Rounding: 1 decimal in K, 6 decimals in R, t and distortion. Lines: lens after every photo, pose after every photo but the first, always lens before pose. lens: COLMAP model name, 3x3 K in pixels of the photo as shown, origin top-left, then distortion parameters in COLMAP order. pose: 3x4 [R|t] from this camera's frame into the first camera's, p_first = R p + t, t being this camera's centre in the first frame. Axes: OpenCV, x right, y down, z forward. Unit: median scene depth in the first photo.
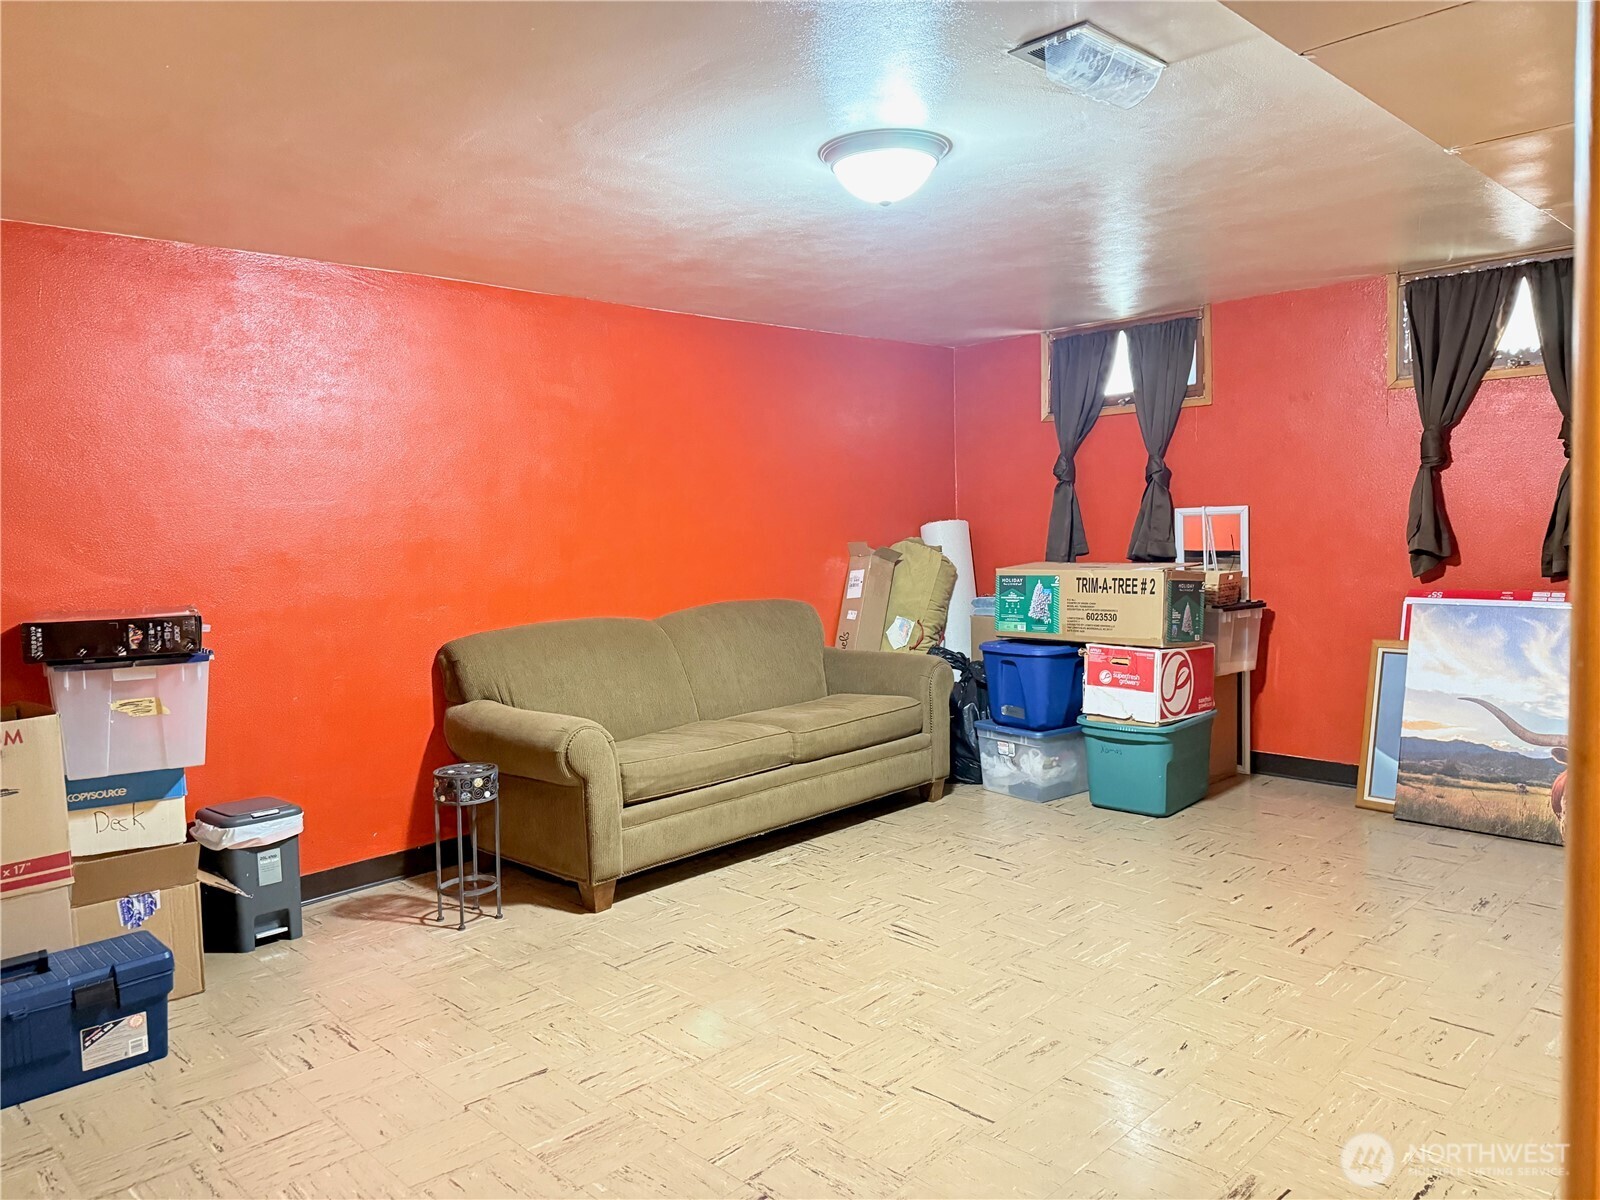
lens RADIAL K [[1135.5, 0, 800.0], [0, 1135.5, 600.0], [0, 0, 1]] dist [0.079657, -0.101880]
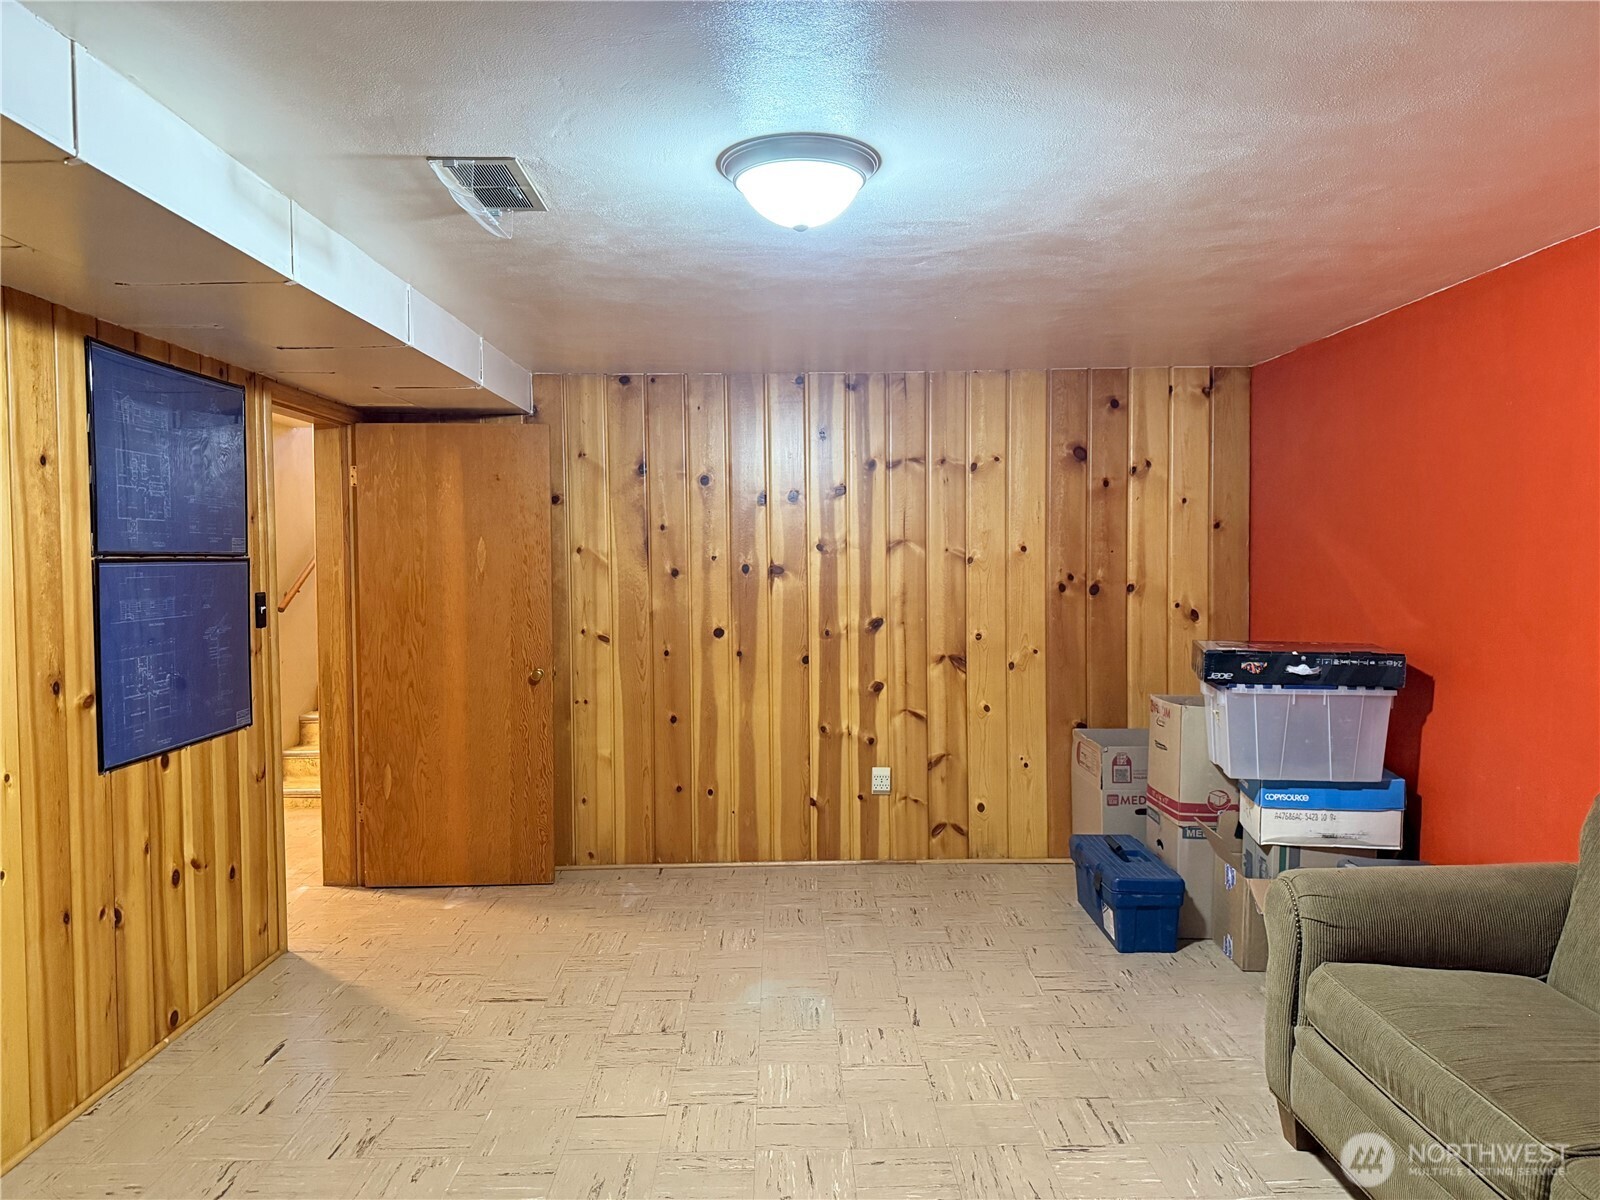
lens RADIAL K [[1135.5, 0, 800.0], [0, 1135.5, 600.0], [0, 0, 1]] dist [0.079657, -0.101880]
pose [[-0.692398, 0.064103, -0.718662, 0.591600], [-0.020453, 0.993901, 0.108360, -0.149798], [0.721226, 0.089727, -0.686864, 1.381560]]
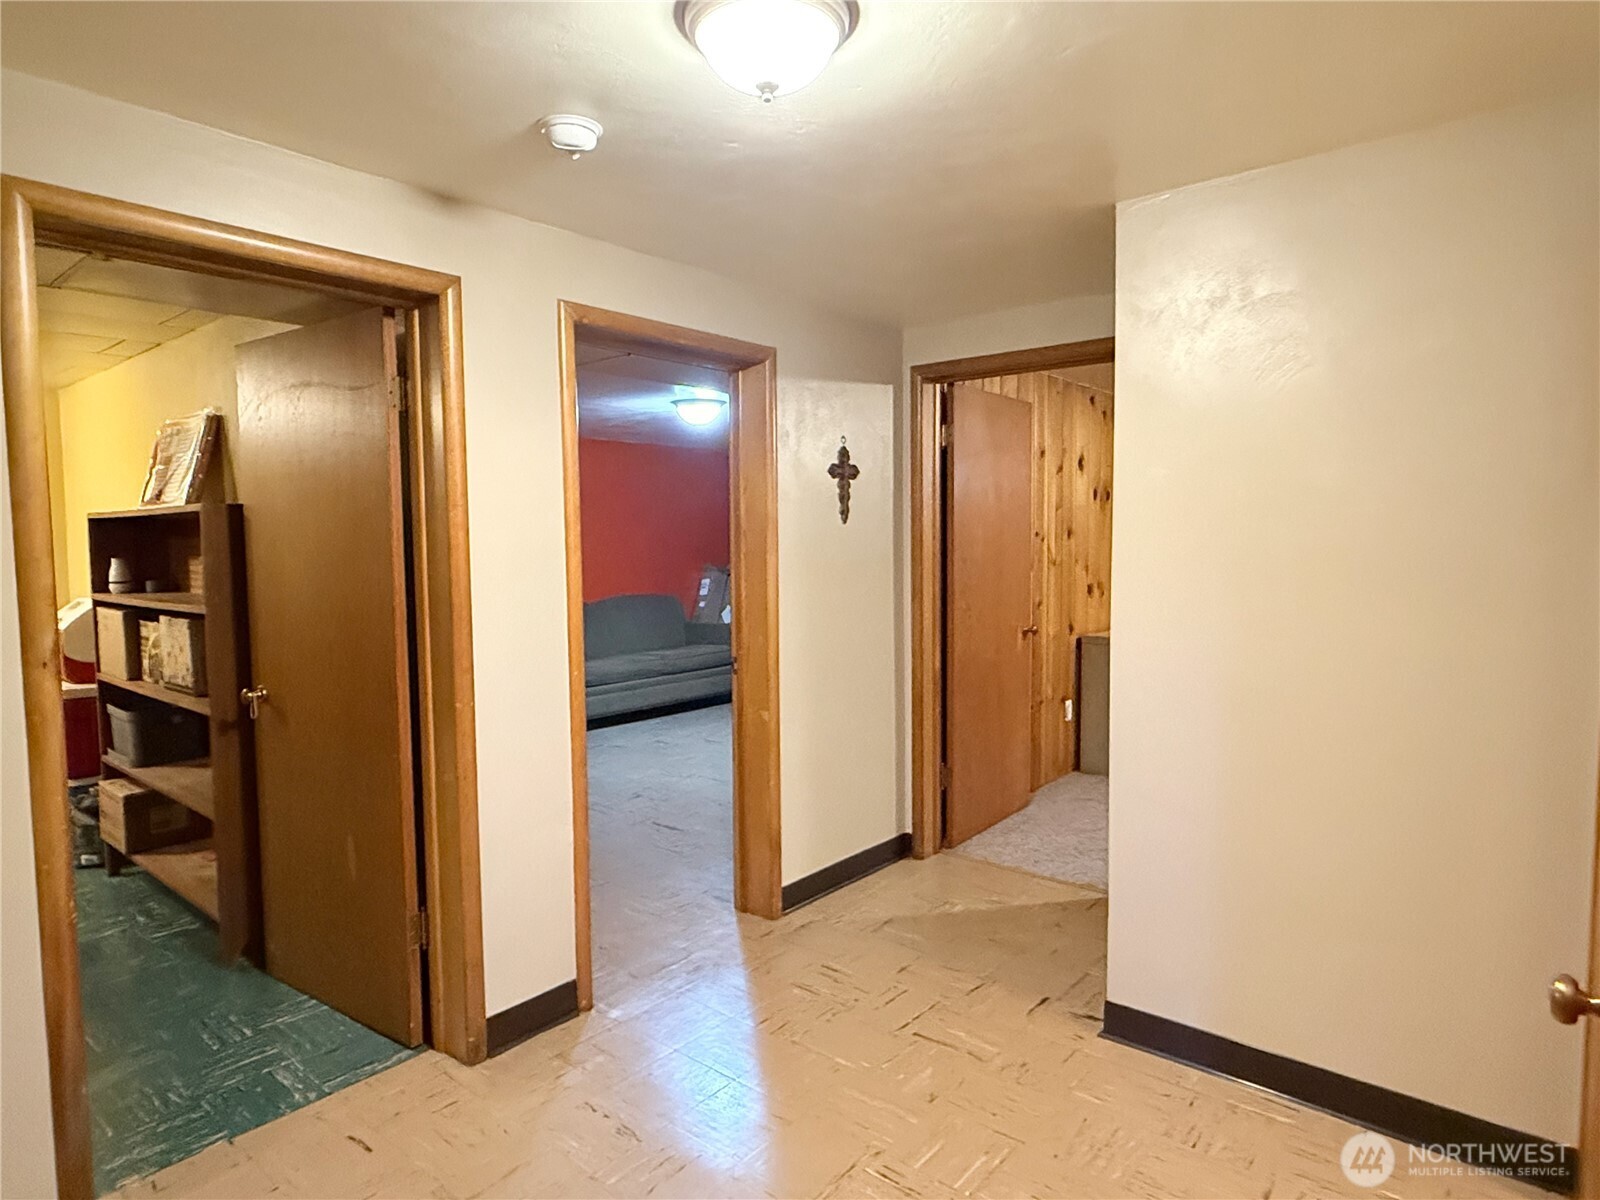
lens RADIAL K [[937.9, 0, 800.0], [0, 937.9, 600.0], [0, 0, 1]] dist [-0.000184, -0.000008]
pose [[0.994133, 0.010305, 0.107671, 0.068457], [-0.008968, 0.999877, -0.012898, 0.042734], [-0.107791, 0.011857, 0.994103, -0.850938]]
